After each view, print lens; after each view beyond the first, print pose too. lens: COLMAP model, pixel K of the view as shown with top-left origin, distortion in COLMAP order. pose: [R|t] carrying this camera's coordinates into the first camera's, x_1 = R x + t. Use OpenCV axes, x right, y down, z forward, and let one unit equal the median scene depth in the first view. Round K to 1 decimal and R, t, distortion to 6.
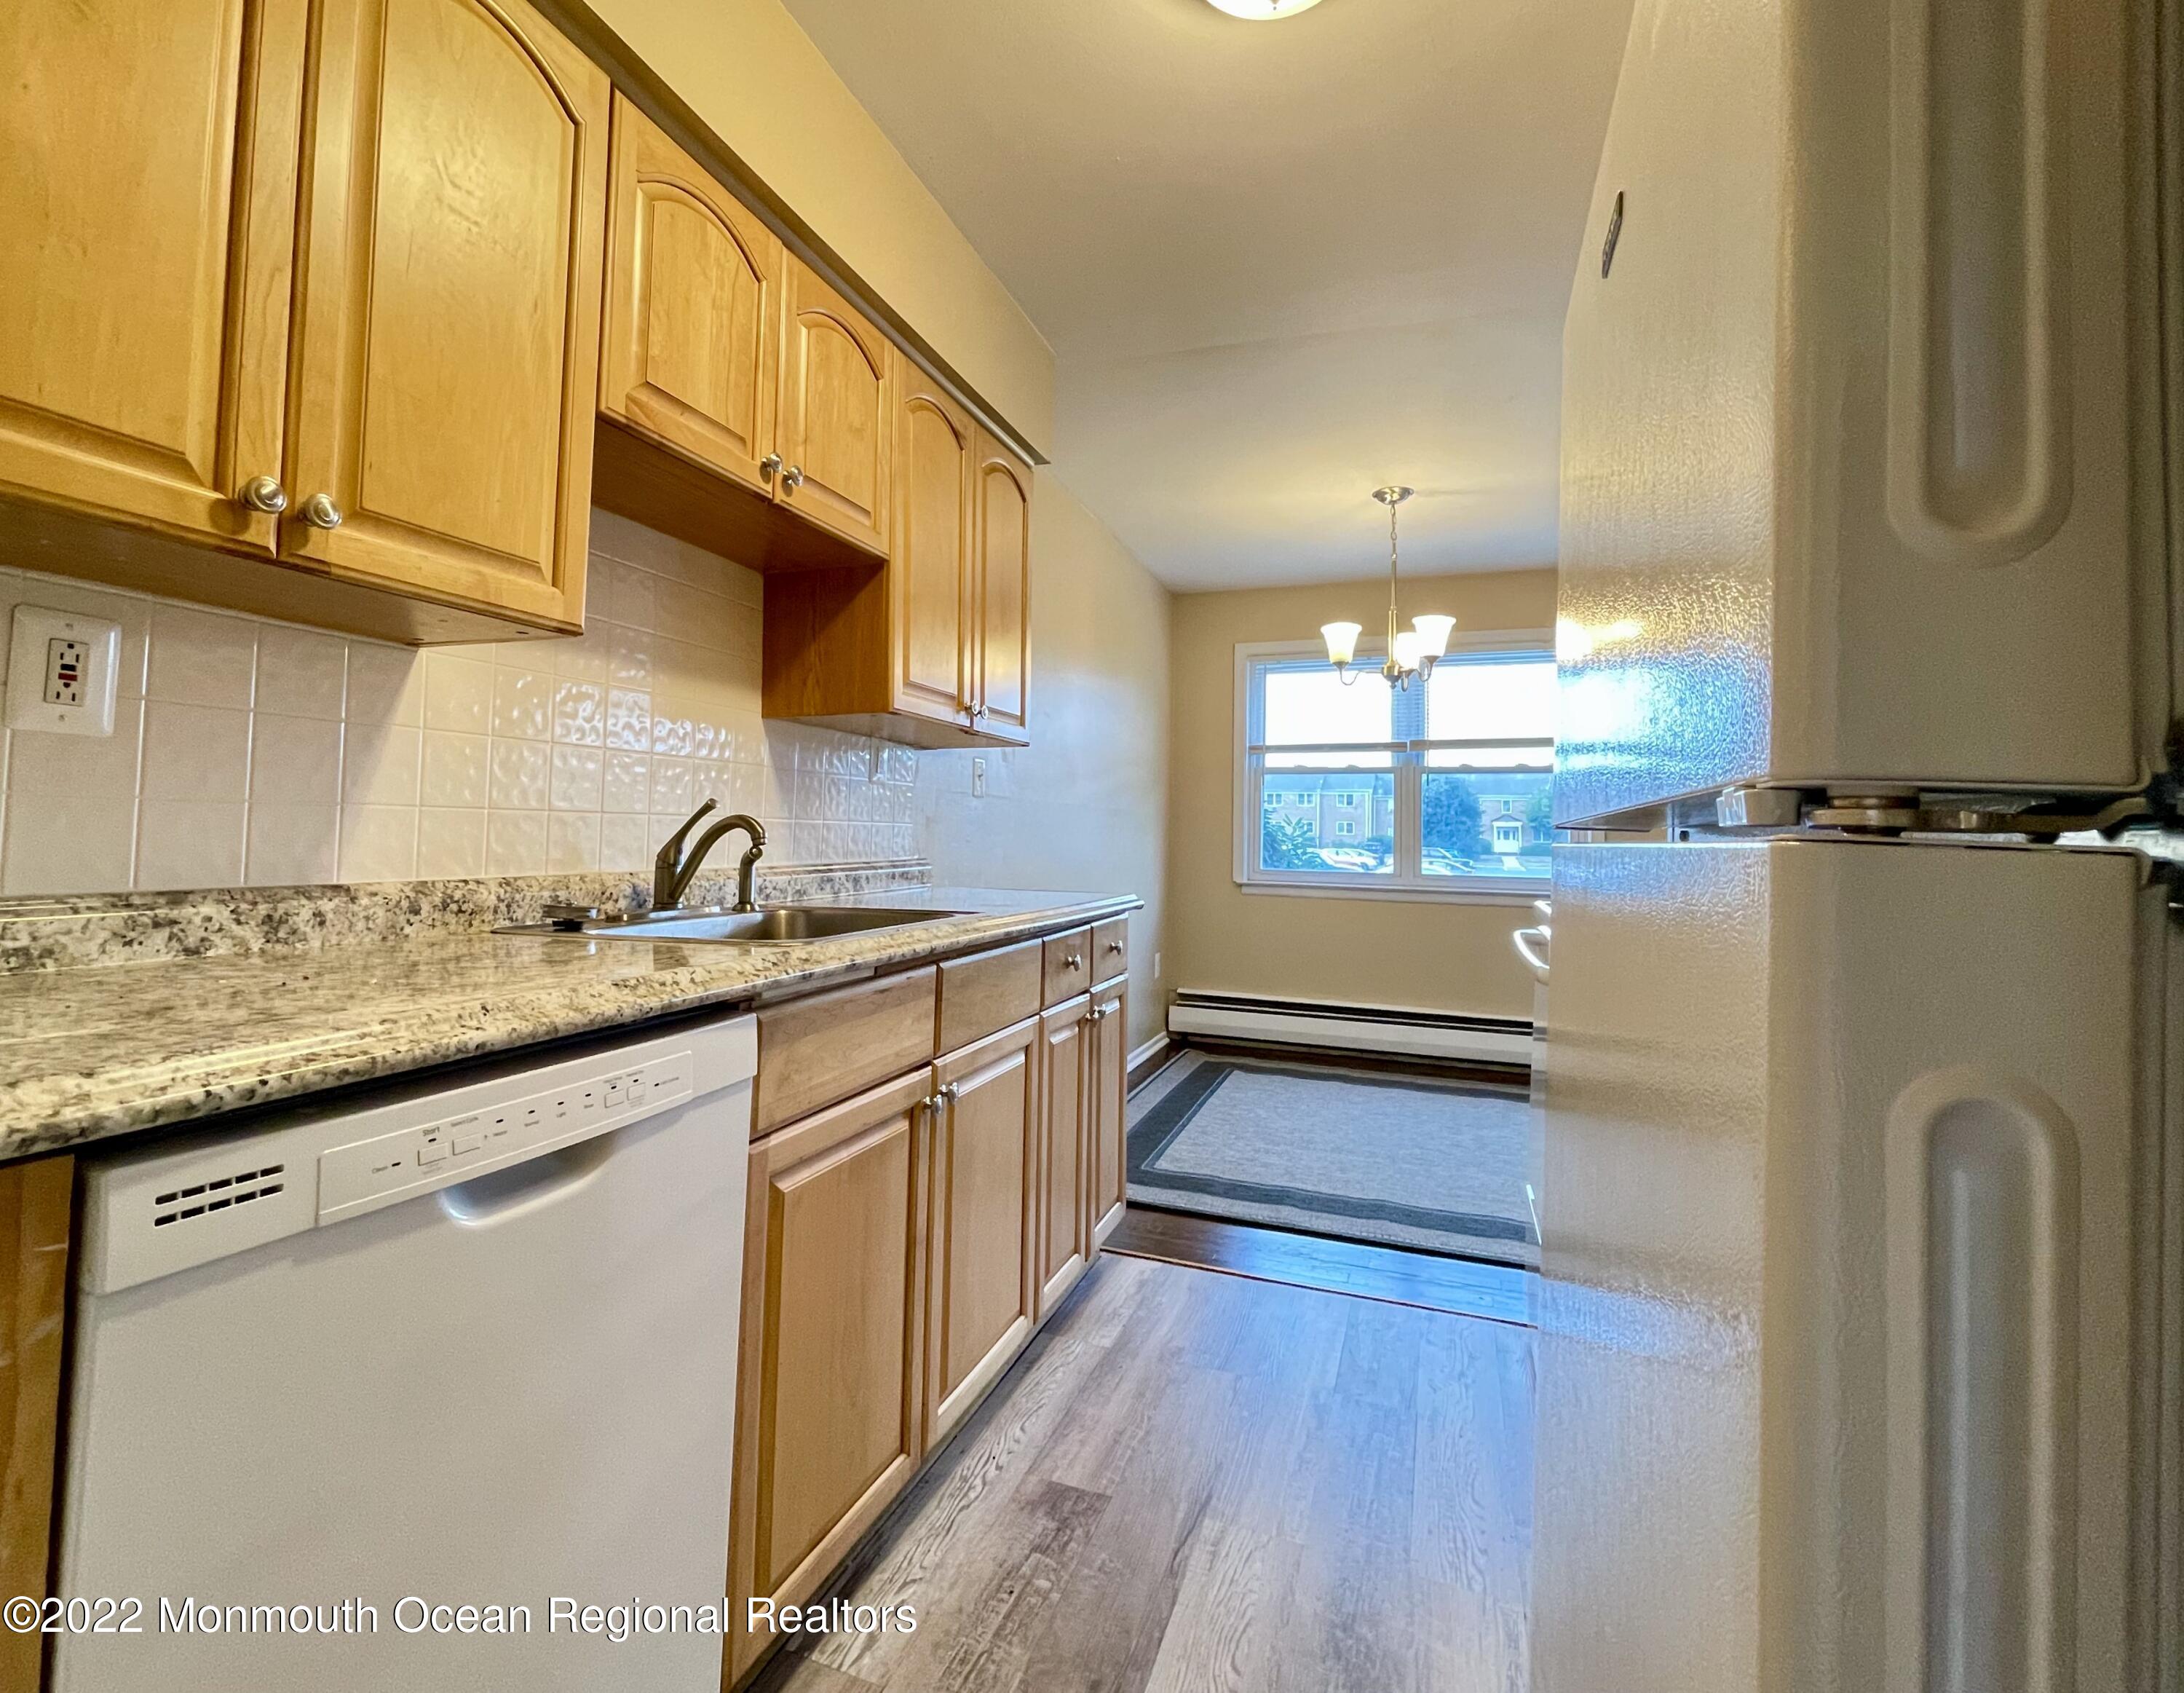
lens RADIAL K [[966.9, 0, 1098.0], [0, 966.9, 786.3], [0, 0, 1]] dist [-0.001097, -0.000074]
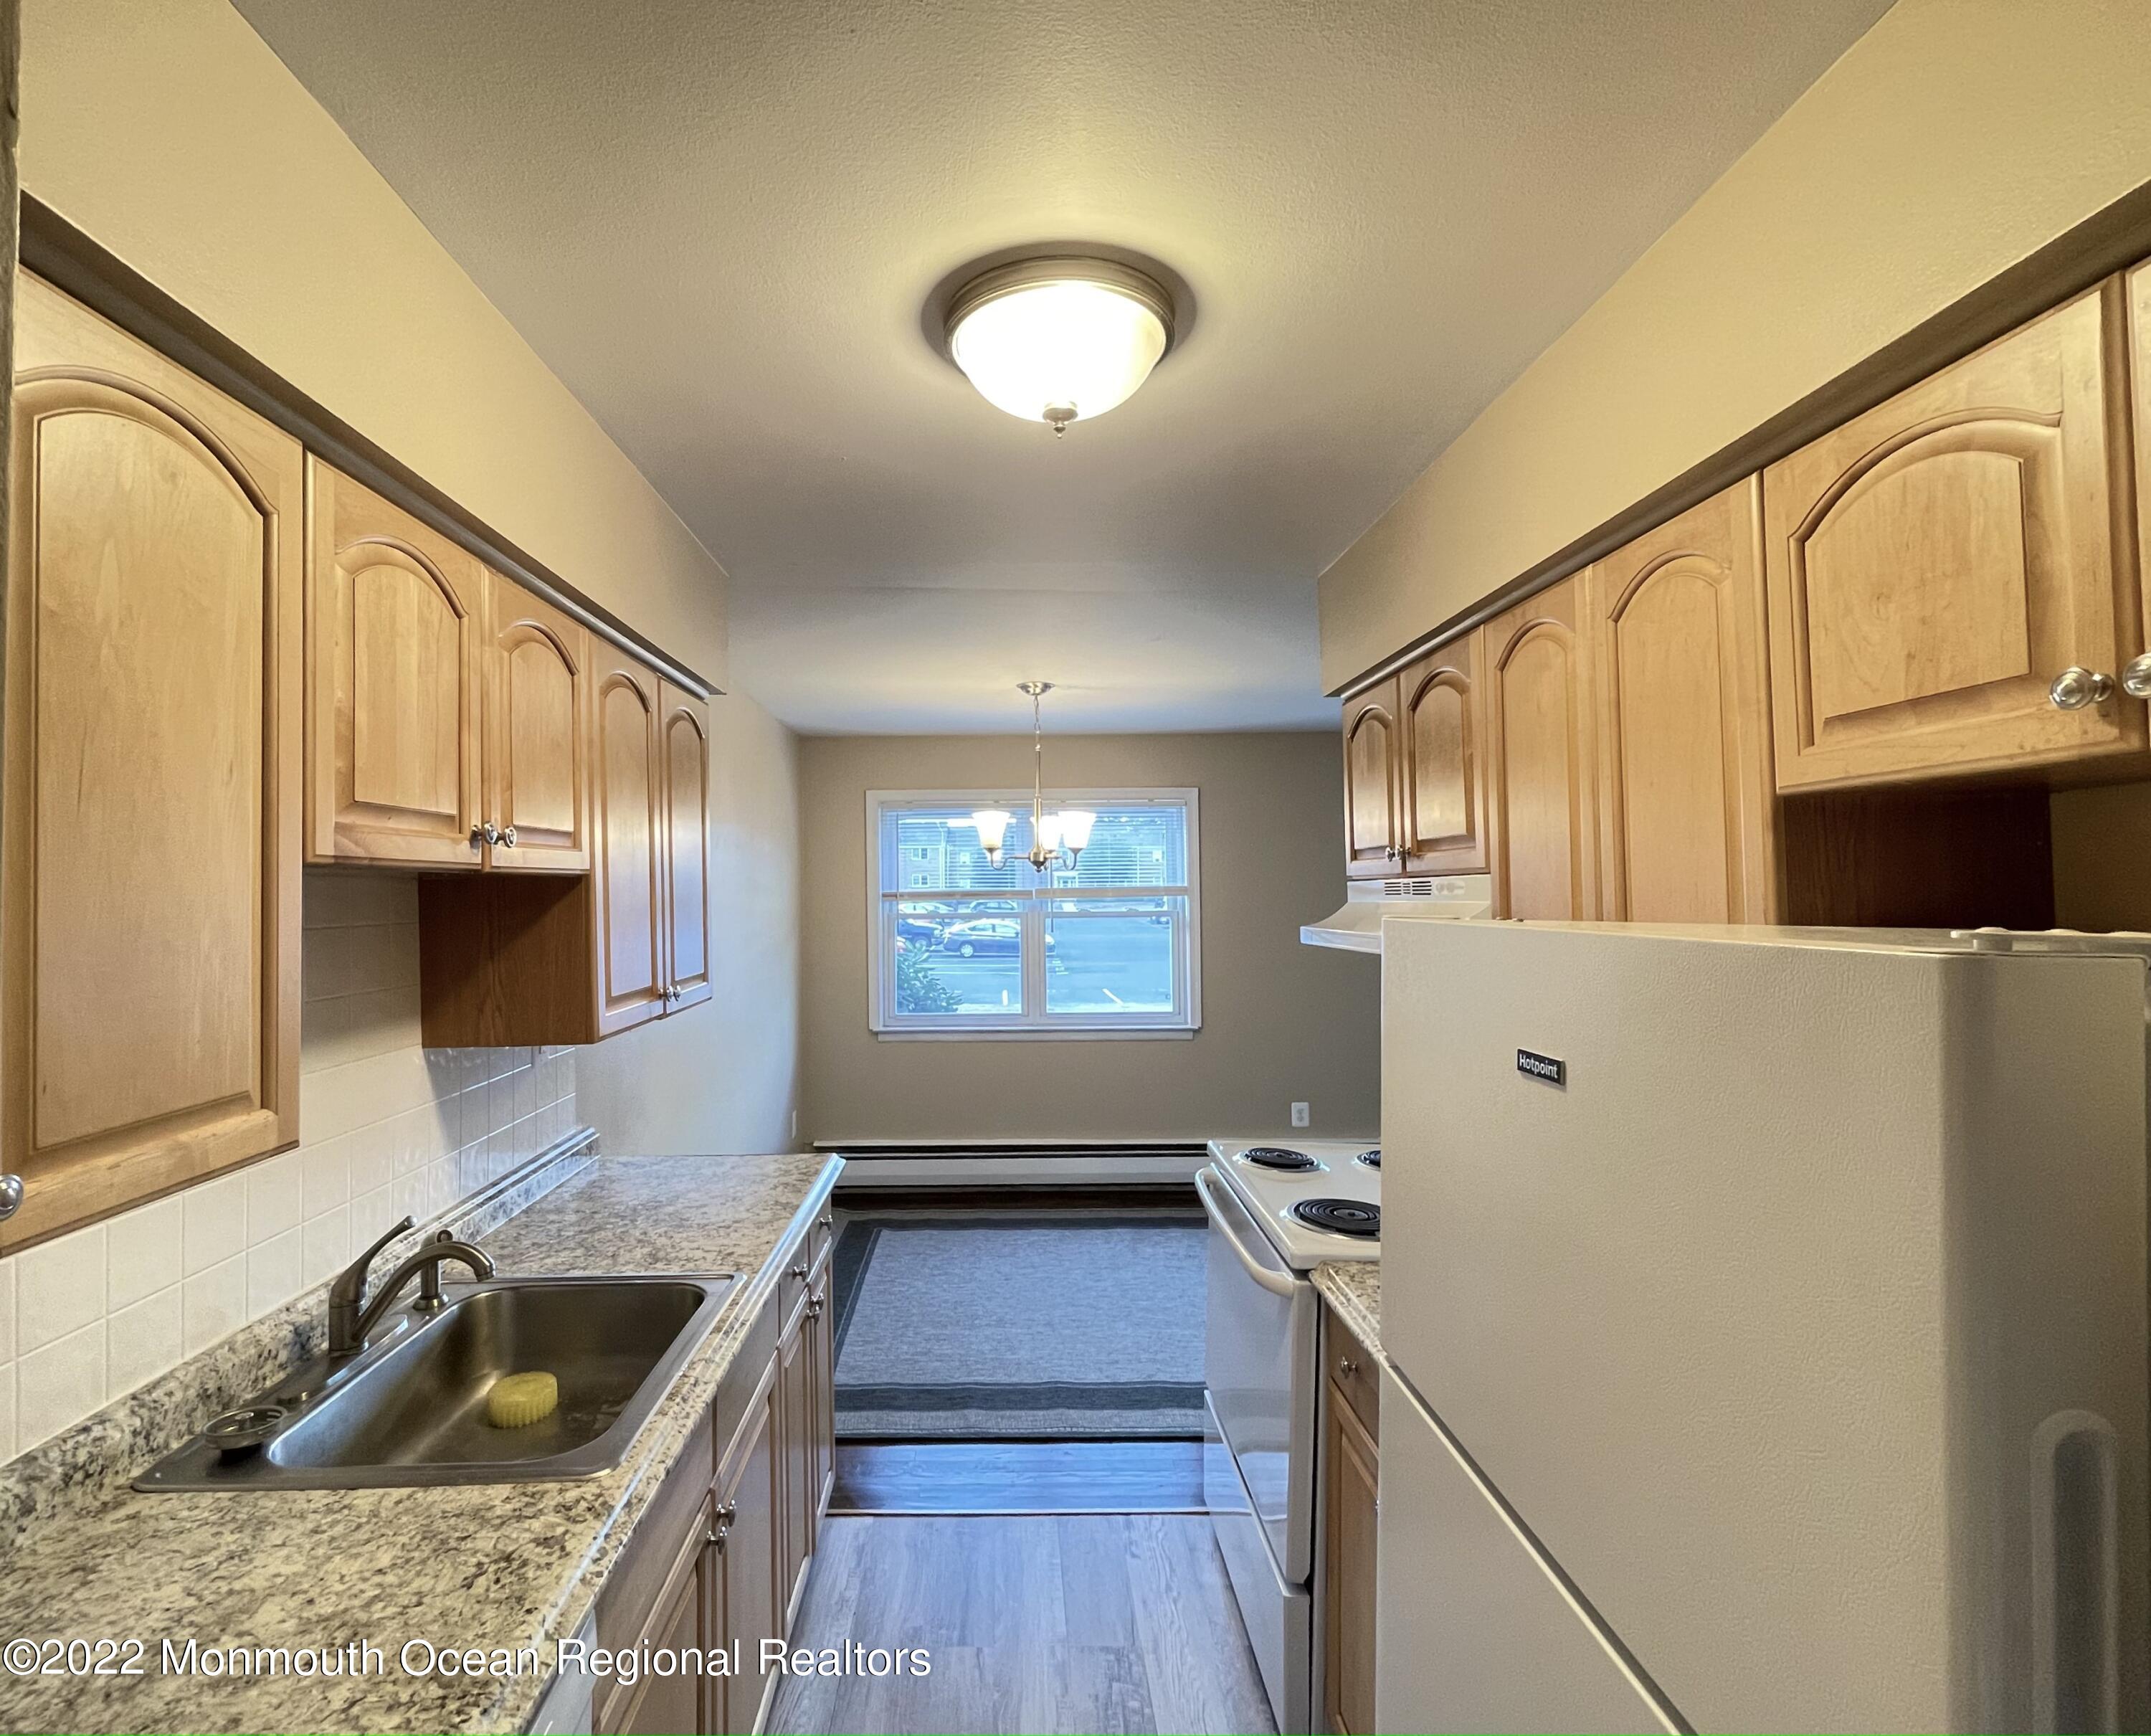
lens RADIAL K [[971.5, 0, 1023.0], [0, 971.5, 871.0], [0, 0, 1]] dist [-0.002578, -0.000083]
pose [[0.937055, -0.022933, 0.348428, -0.153943], [0.012069, 0.999372, 0.033320, -0.262285], [-0.348973, -0.027018, 0.936743, 0.019662]]
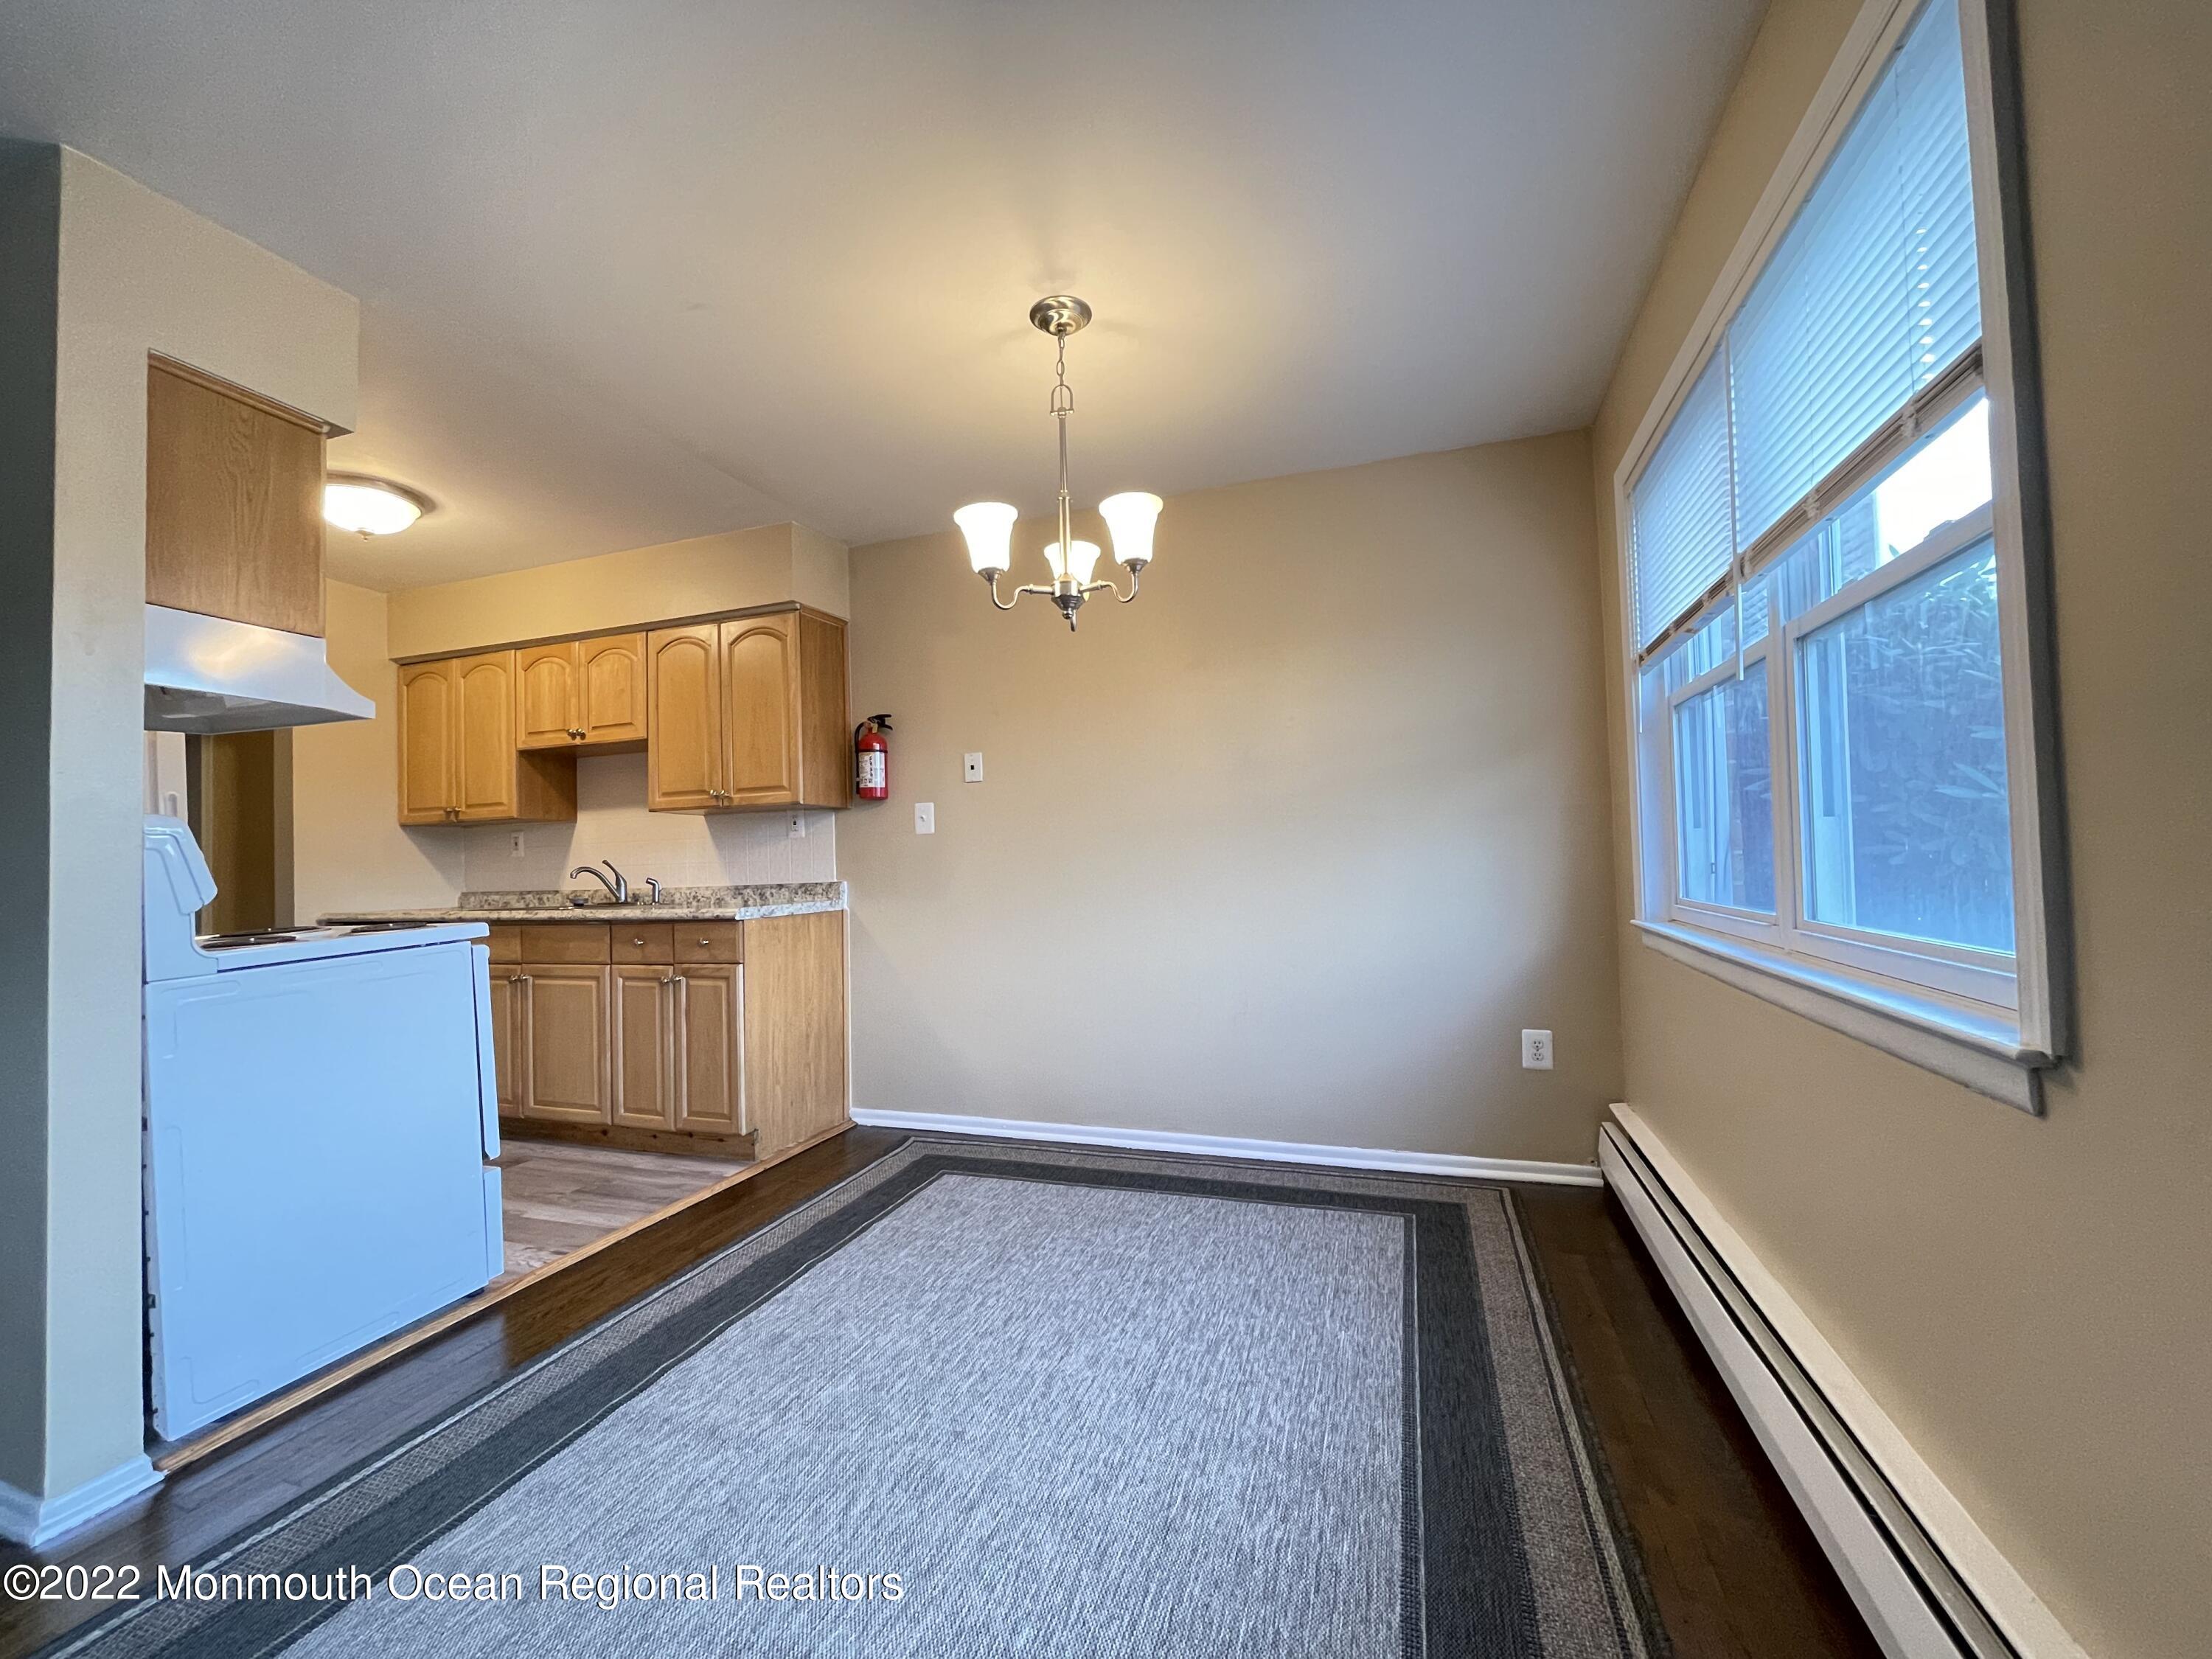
lens RADIAL K [[907.0, 0, 1095.4], [0, 907.0, 834.2], [0, 0, 1]] dist [0.002026, 0.000912]
pose [[0.015974, -0.056172, -0.998293, 1.713259], [0.079228, 0.995353, -0.054739, 0.149822], [0.996729, -0.078218, 0.020350, 1.885347]]
